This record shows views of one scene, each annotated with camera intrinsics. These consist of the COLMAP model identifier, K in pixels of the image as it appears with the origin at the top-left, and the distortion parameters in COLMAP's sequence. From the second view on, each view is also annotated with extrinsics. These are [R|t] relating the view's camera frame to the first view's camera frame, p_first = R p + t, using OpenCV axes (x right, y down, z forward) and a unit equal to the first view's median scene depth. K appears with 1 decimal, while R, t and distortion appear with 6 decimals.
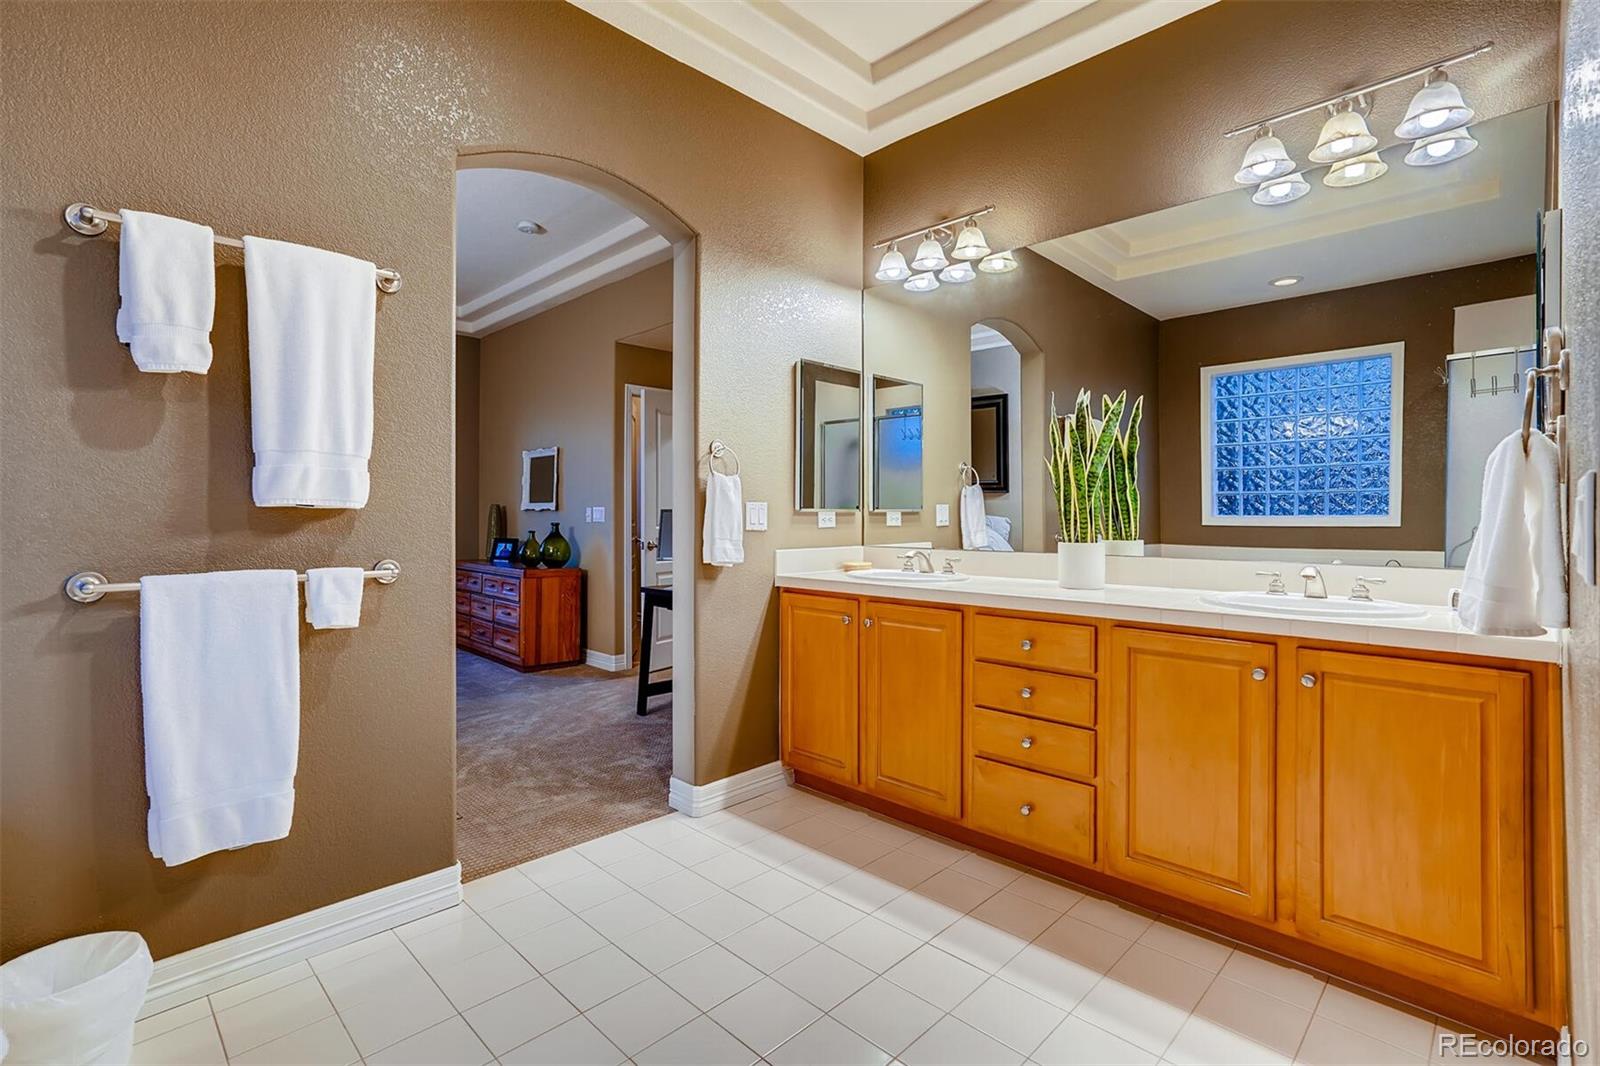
lens RADIAL K [[736.2, 0, 798.2], [0, 736.2, 520.4], [0, 0, 1]] dist [-0.021733, 0.015629]
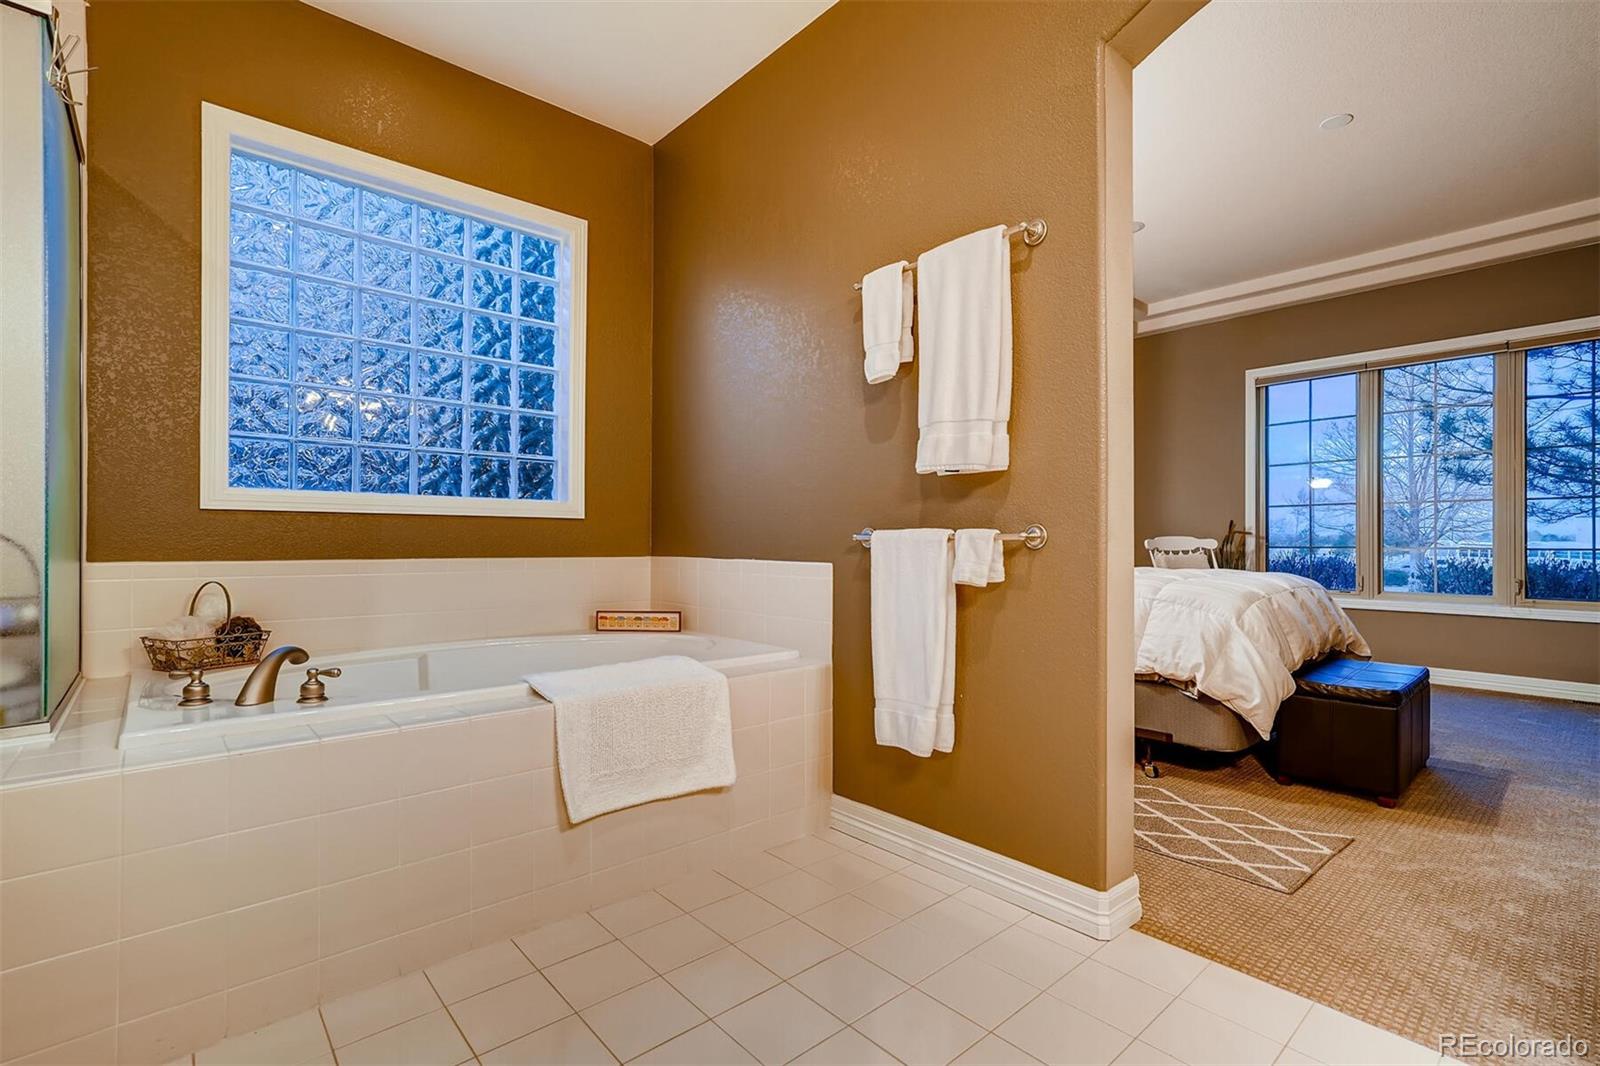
lens RADIAL K [[736.2, 0, 798.4], [0, 736.2, 538.7], [0, 0, 1]] dist [-0.021733, 0.015629]
pose [[-0.059848, -0.004094, -0.998199, 0.447344], [-0.012092, 0.999921, -0.003376, 0.085924], [0.998134, 0.011869, -0.059893, 0.808180]]
